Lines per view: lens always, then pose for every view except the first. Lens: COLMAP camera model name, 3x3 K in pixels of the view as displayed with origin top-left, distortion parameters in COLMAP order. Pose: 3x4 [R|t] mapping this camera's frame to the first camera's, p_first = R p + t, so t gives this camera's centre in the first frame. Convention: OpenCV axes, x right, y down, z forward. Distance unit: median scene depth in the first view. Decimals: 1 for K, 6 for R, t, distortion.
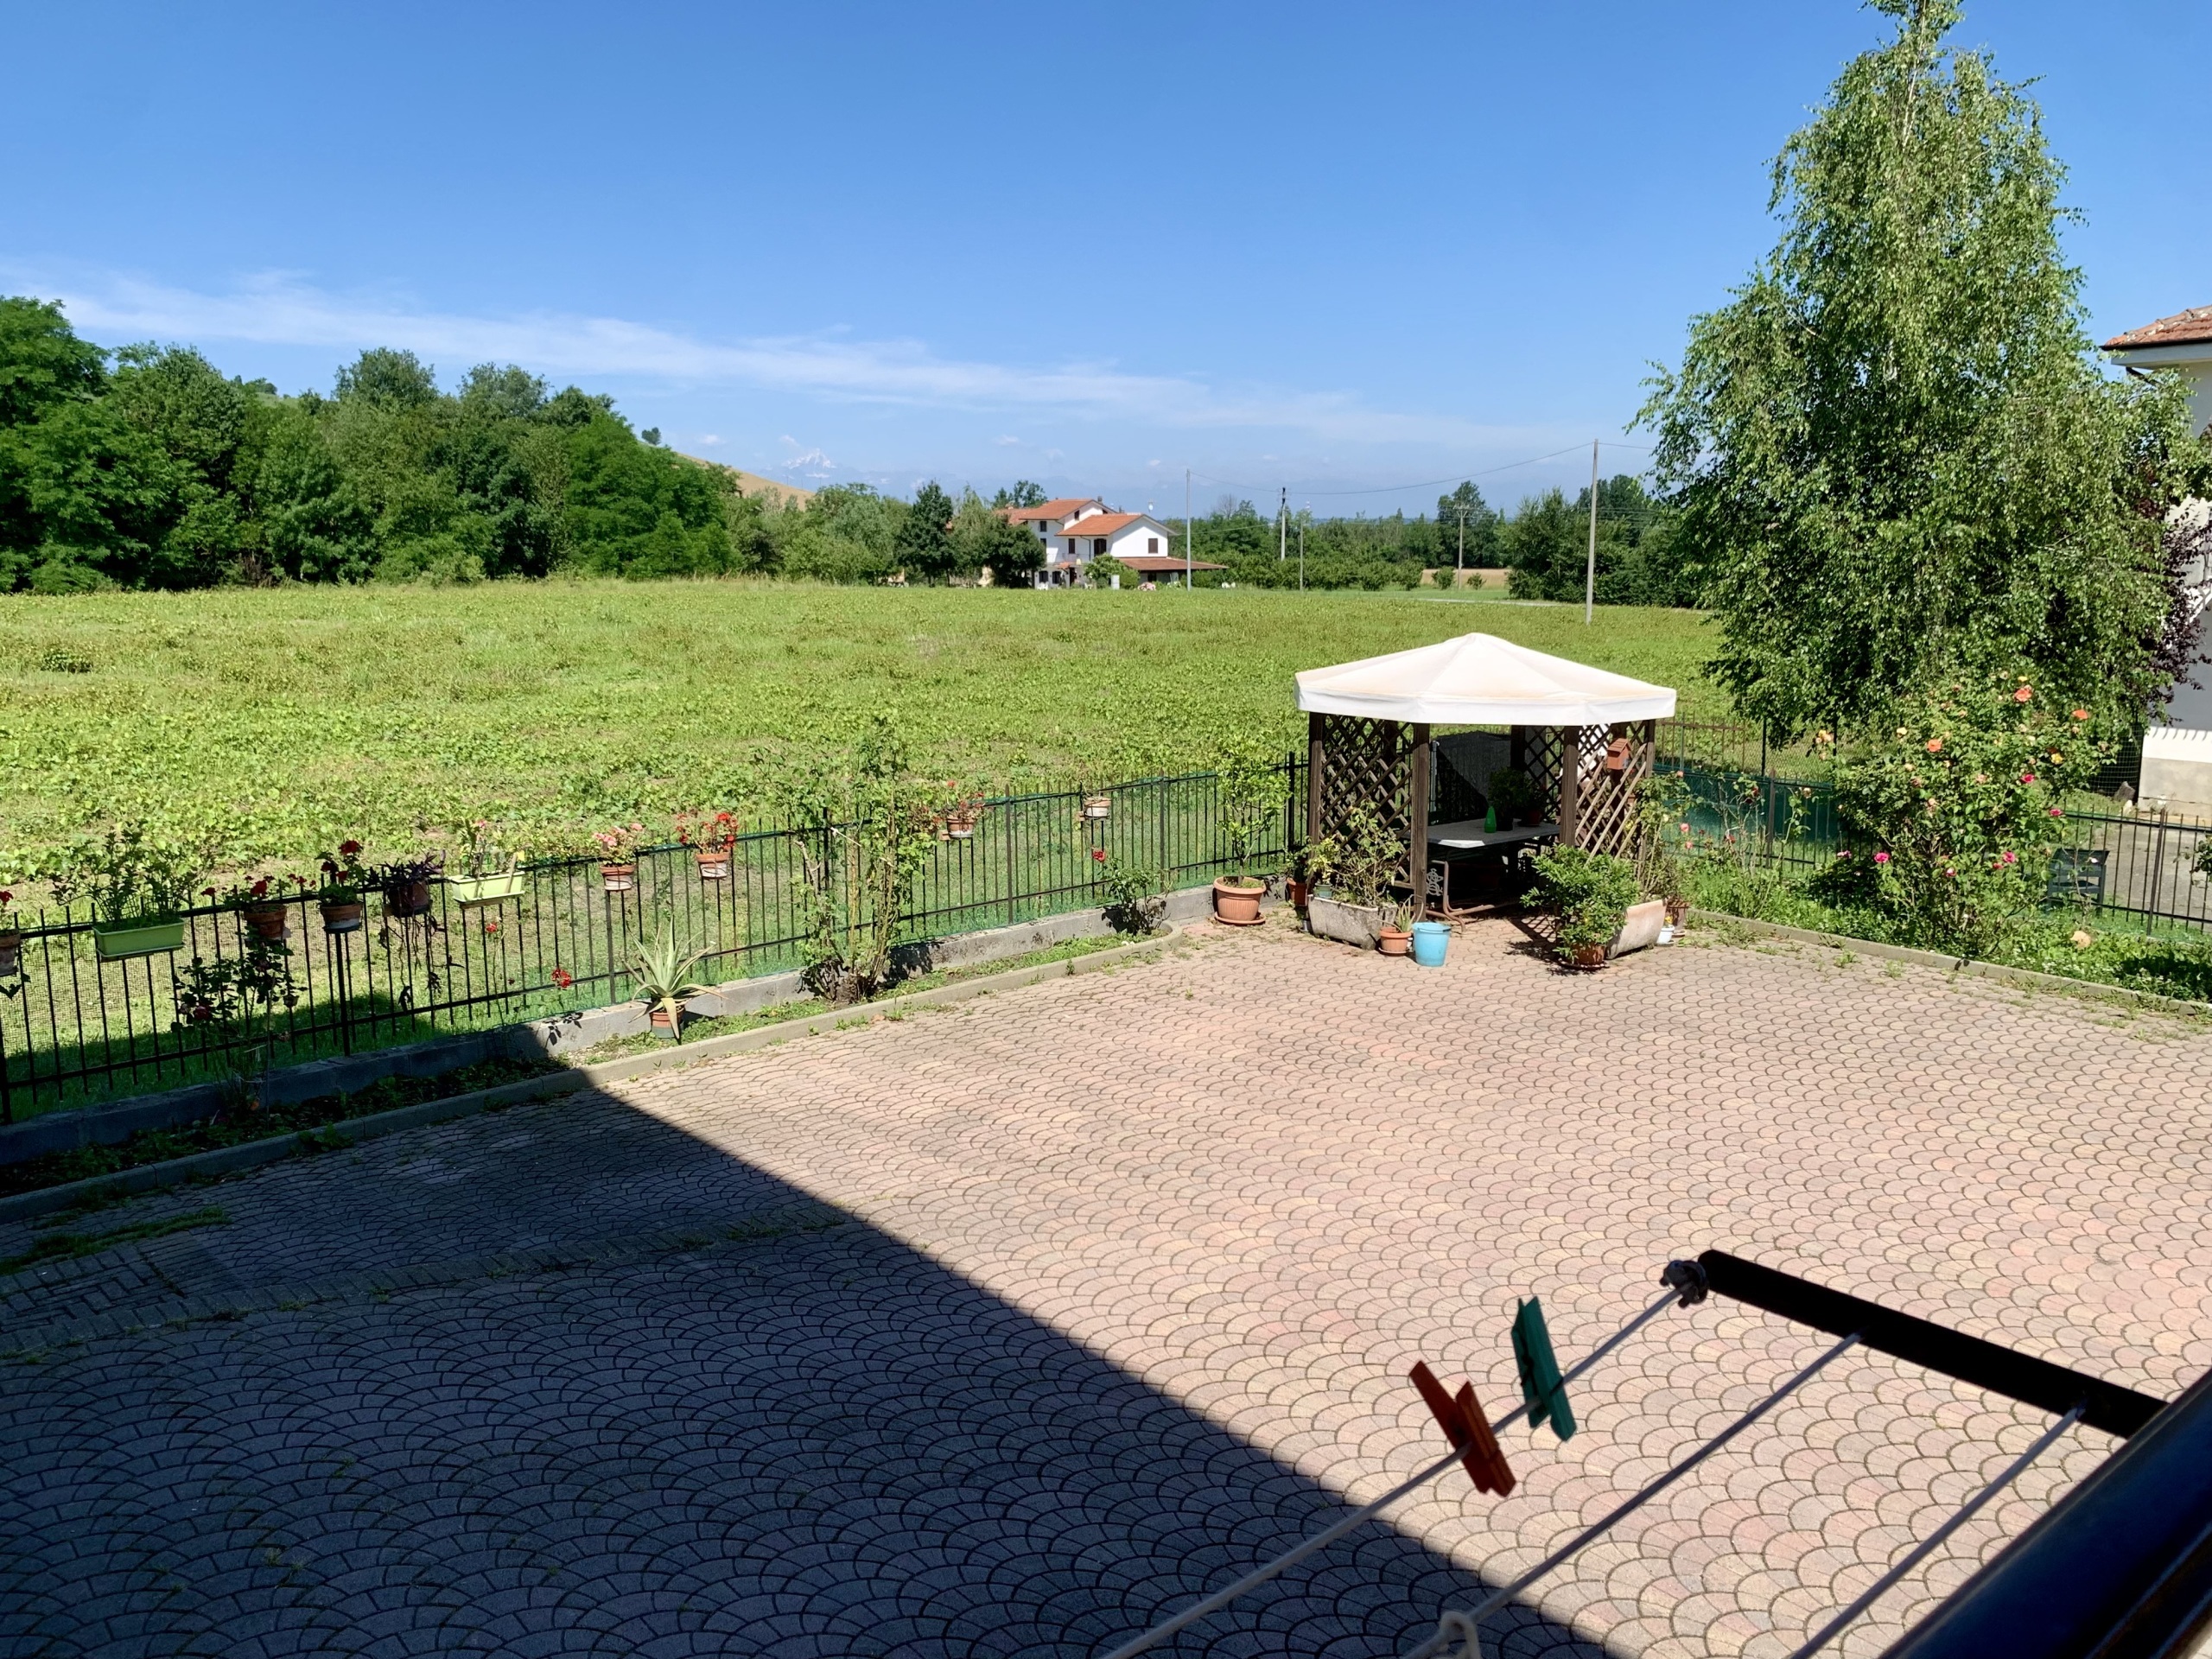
lens RADIAL K [[1678.3, 0, 1123.8], [0, 1678.3, 801.3], [0, 0, 1]] dist [0.053556, -0.064597]
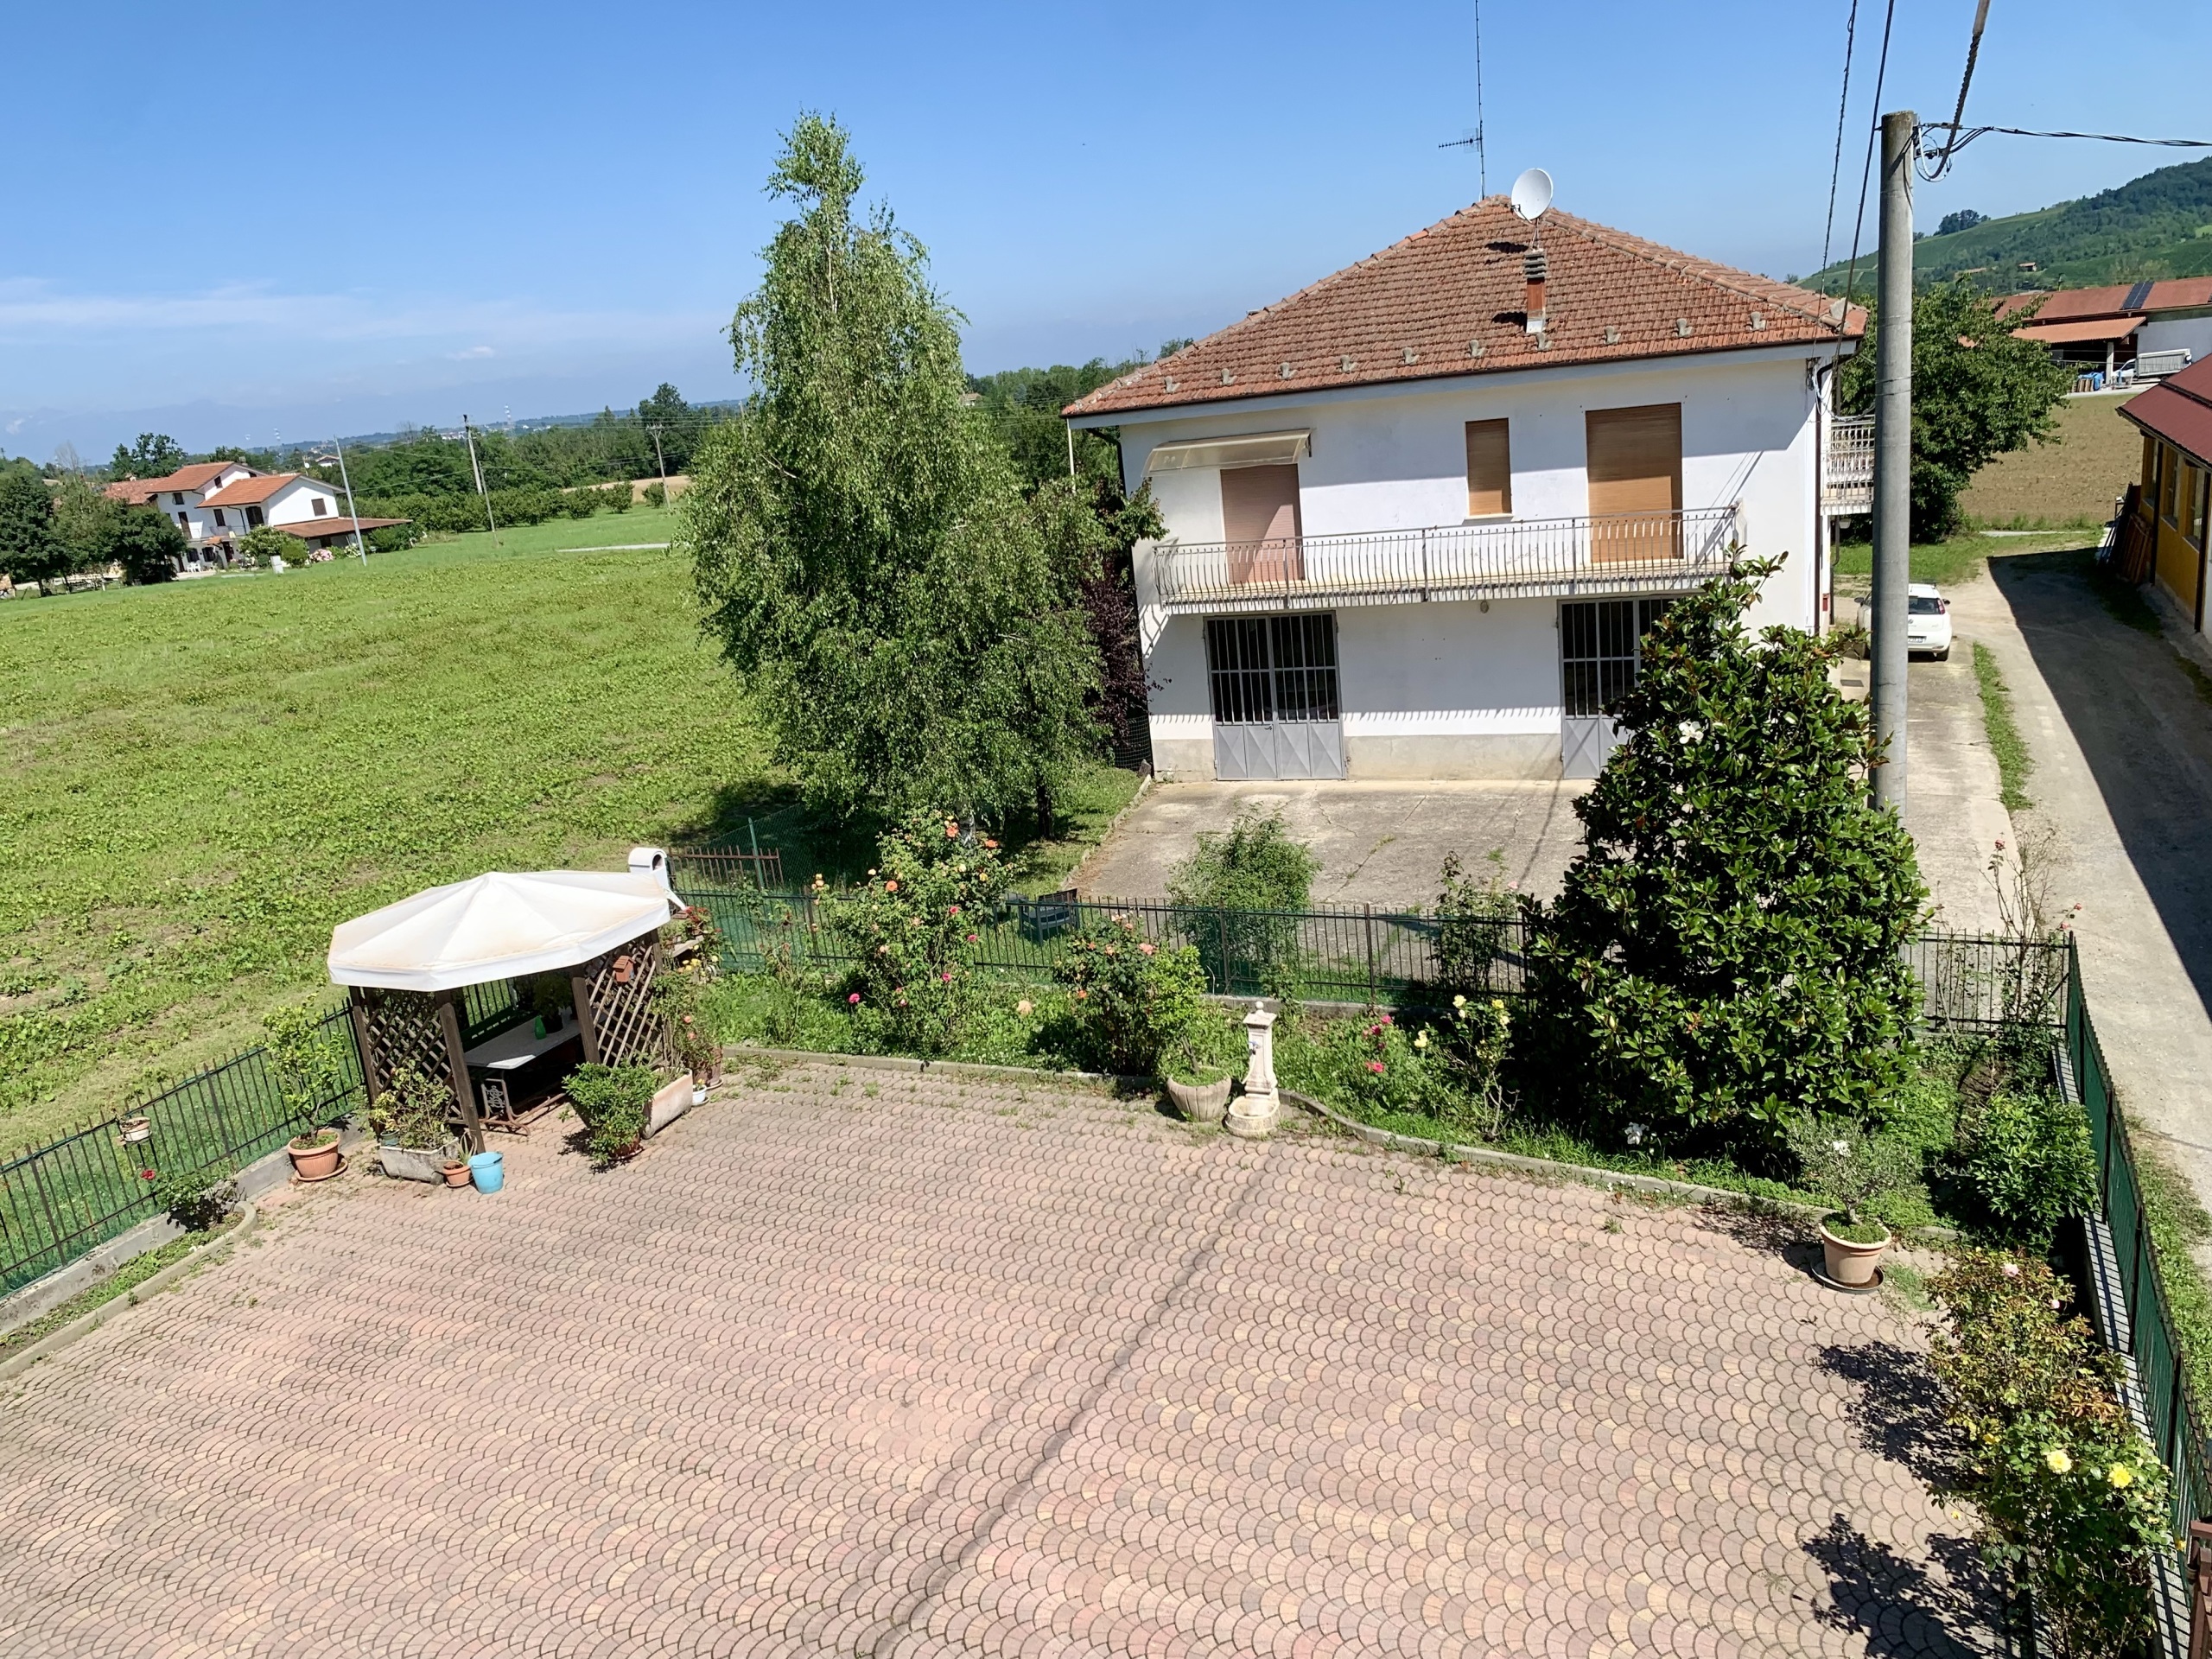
lens RADIAL K [[1678.3, 0, 1116.3], [0, 1678.3, 836.0], [0, 0, 1]] dist [0.053556, -0.064597]
pose [[0.899499, -0.199707, 0.388612, 0.023861], [0.165098, 0.978841, 0.120881, -0.030396], [-0.404530, -0.044573, 0.913438, -0.032428]]
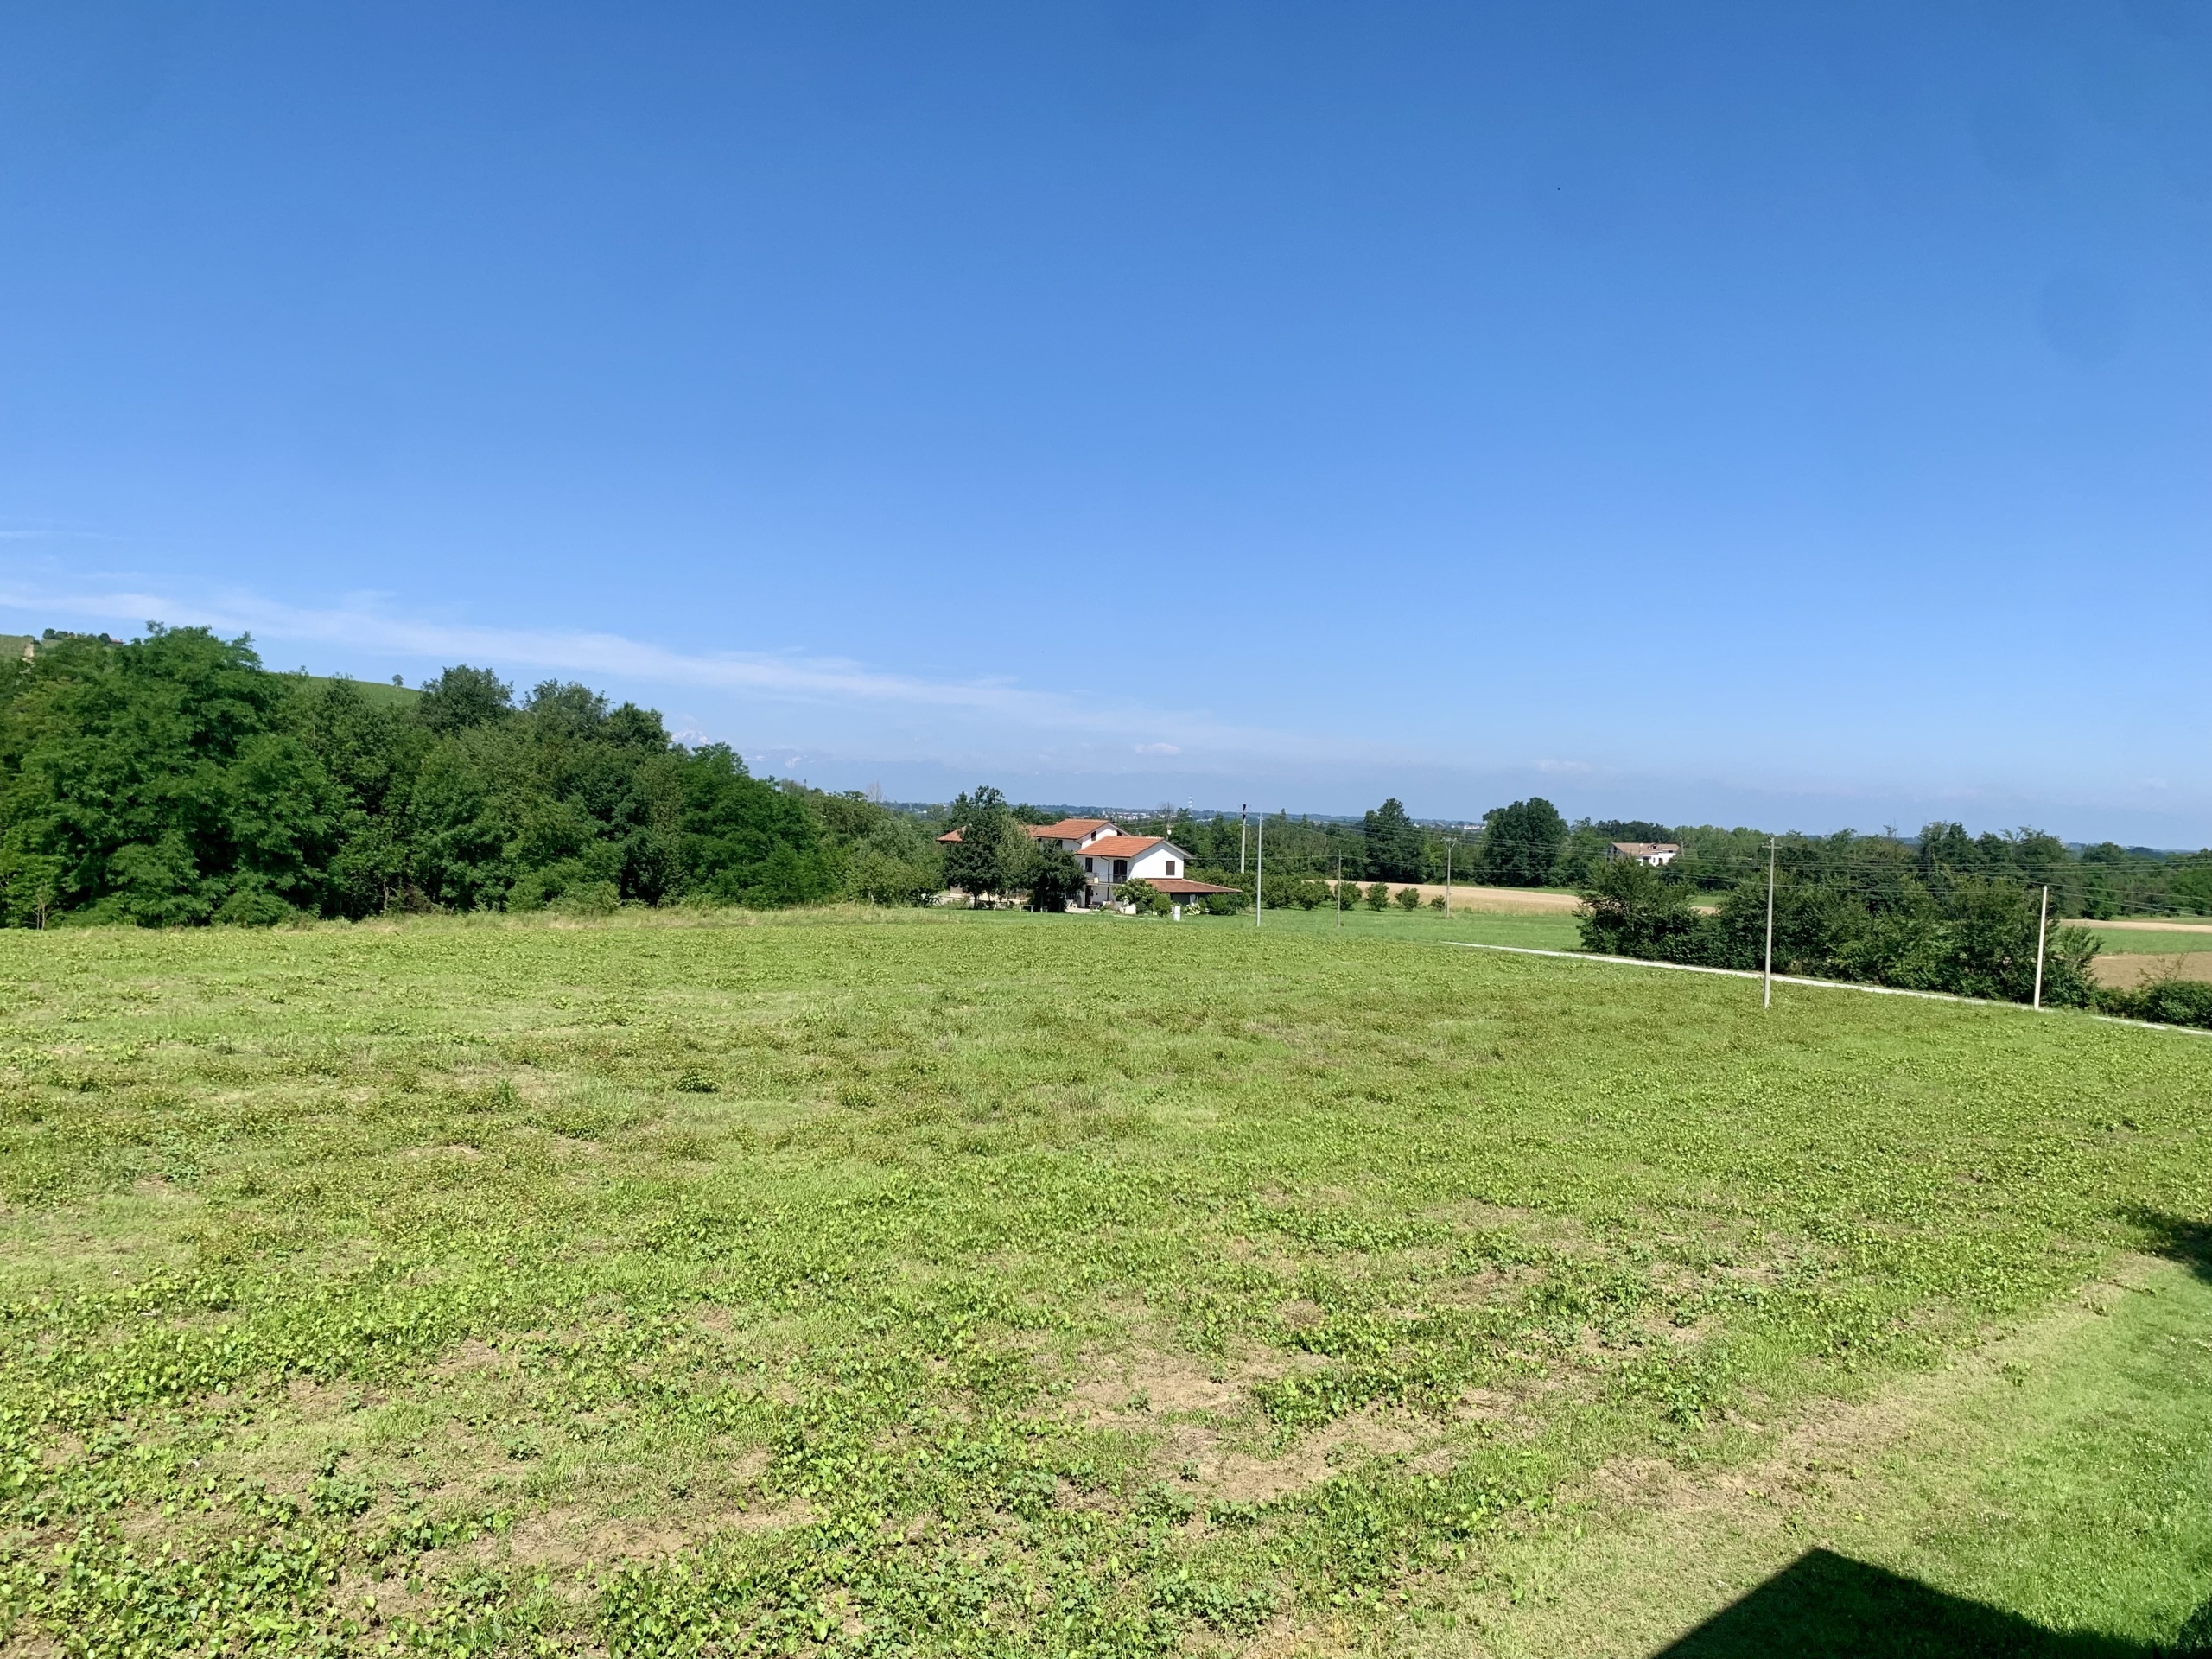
lens RADIAL K [[1678.3, 0, 1086.7], [0, 1678.3, 810.1], [0, 0, 1]] dist [0.053556, -0.064597]
pose [[0.997557, 0.035513, 0.060162, -0.165860], [-0.025344, 0.986455, -0.162062, -0.032018], [-0.065103, 0.160141, 0.984945, -0.037254]]
